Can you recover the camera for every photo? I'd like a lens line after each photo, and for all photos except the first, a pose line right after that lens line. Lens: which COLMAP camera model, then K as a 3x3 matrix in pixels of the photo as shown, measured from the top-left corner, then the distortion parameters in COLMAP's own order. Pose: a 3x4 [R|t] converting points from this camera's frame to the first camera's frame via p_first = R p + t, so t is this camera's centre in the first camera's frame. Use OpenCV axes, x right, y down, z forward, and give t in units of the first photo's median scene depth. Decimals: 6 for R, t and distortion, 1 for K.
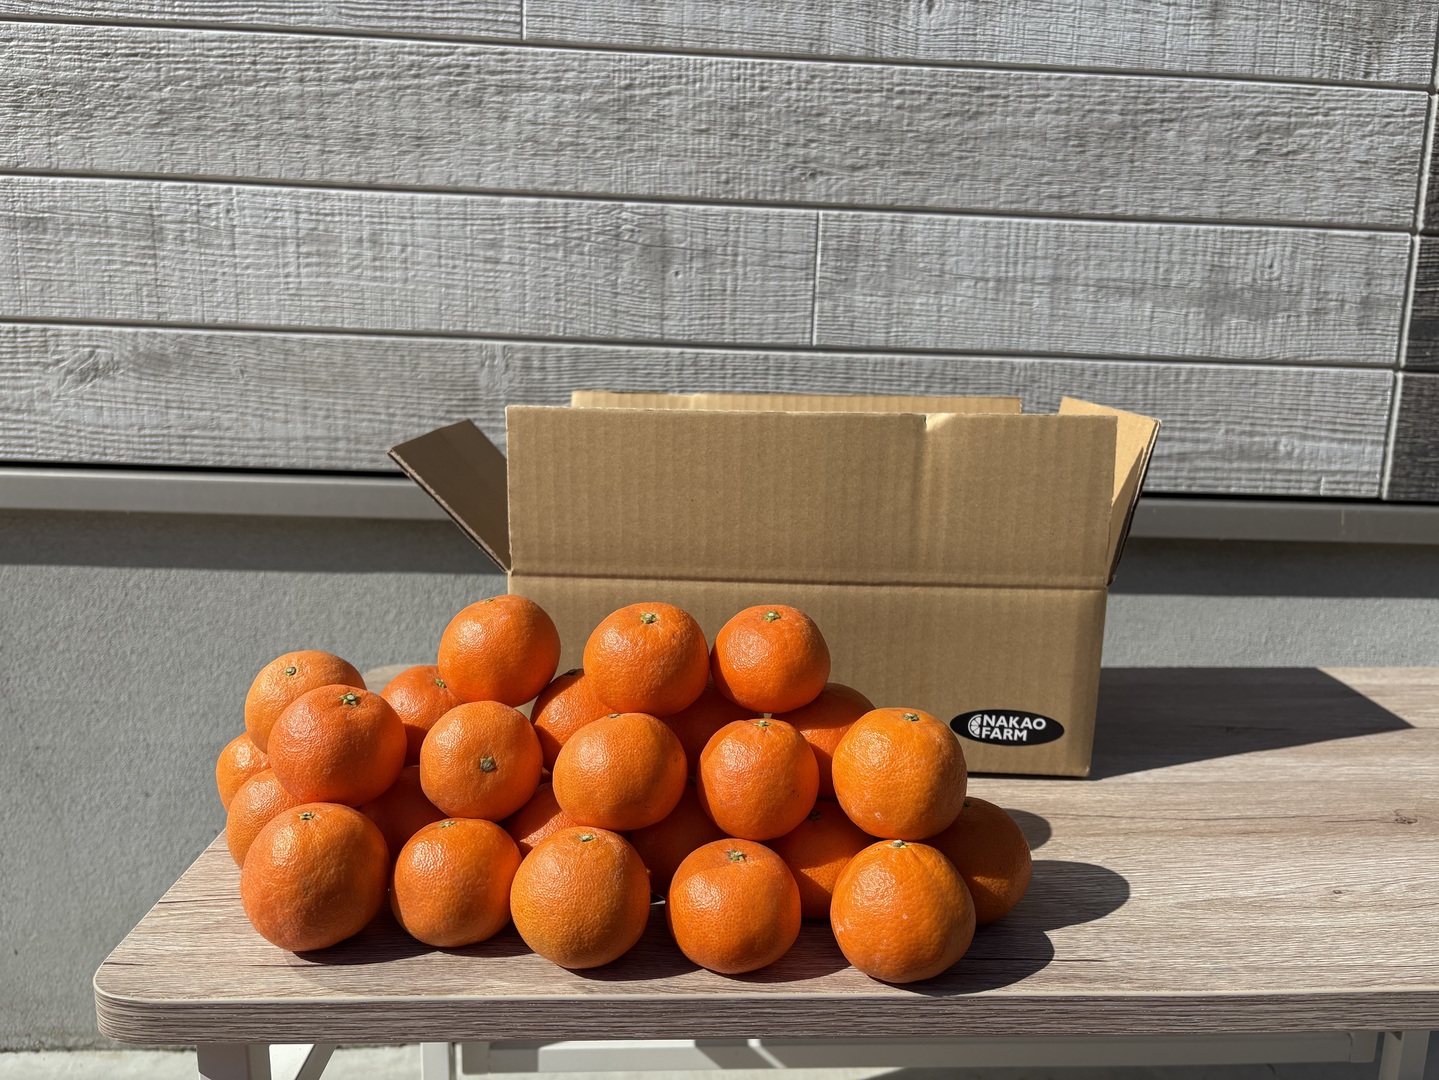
lens RADIAL K [[1099.5, 0, 717.7], [0, 1099.5, 551.5], [0, 0, 1]] dist [0.032321, -0.051053]
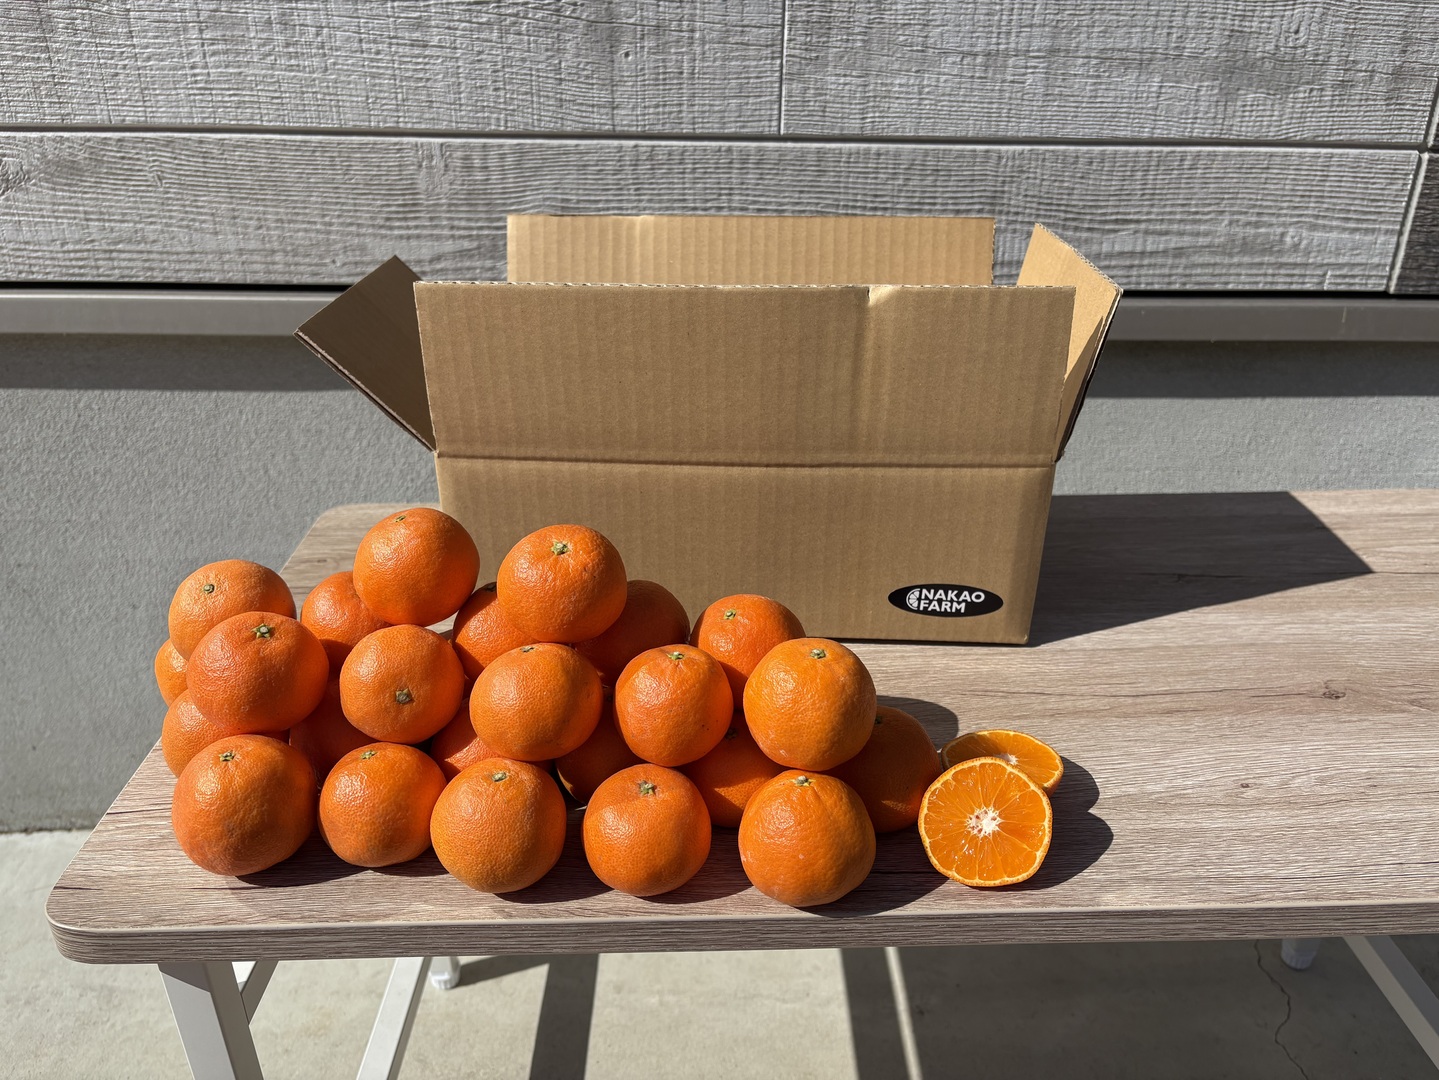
lens RADIAL K [[1099.5, 0, 724.3], [0, 1099.5, 550.3], [0, 0, 1]] dist [0.032321, -0.051053]
pose [[0.999841, -0.010888, -0.014150, 0.077694], [0.014219, 0.964888, 0.262278, -0.152316], [0.010798, -0.262438, 0.964889, 0.049145]]
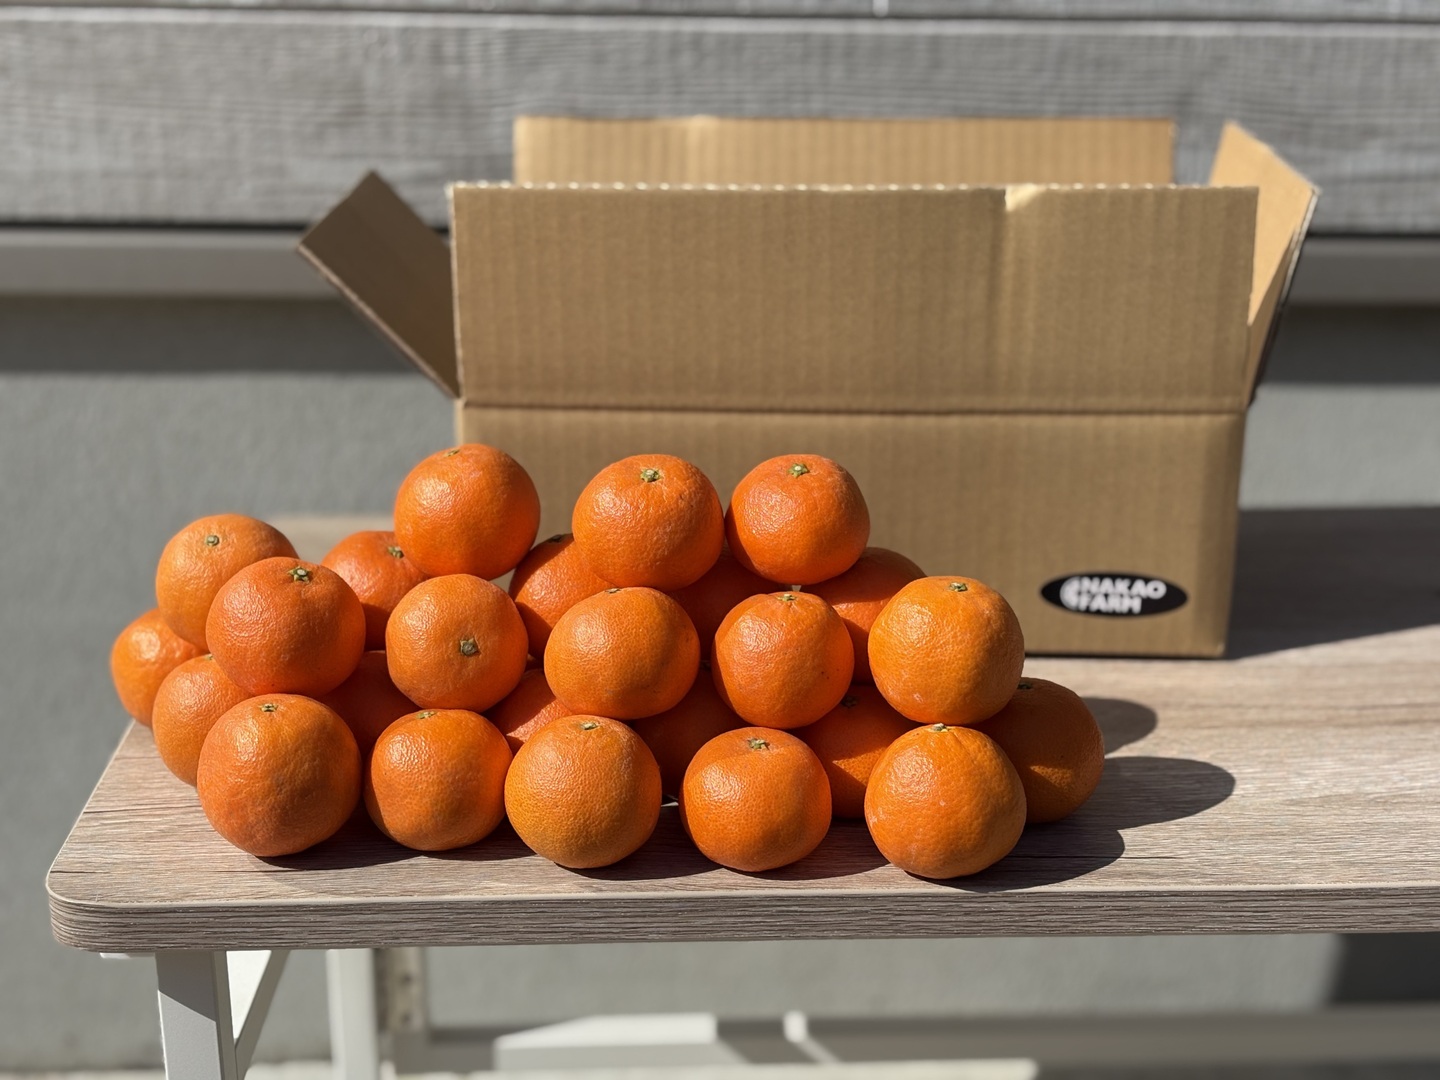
lens RADIAL K [[2221.8, 0, 710.9], [0, 2221.8, 567.8], [0, 0, 1]] dist [0.062000, 0.000000]
pose [[0.999782, -0.014379, -0.015171, 0.006068], [0.016421, 0.989379, 0.144430, -0.089215], [0.012934, -0.144647, 0.989399, -0.542104]]
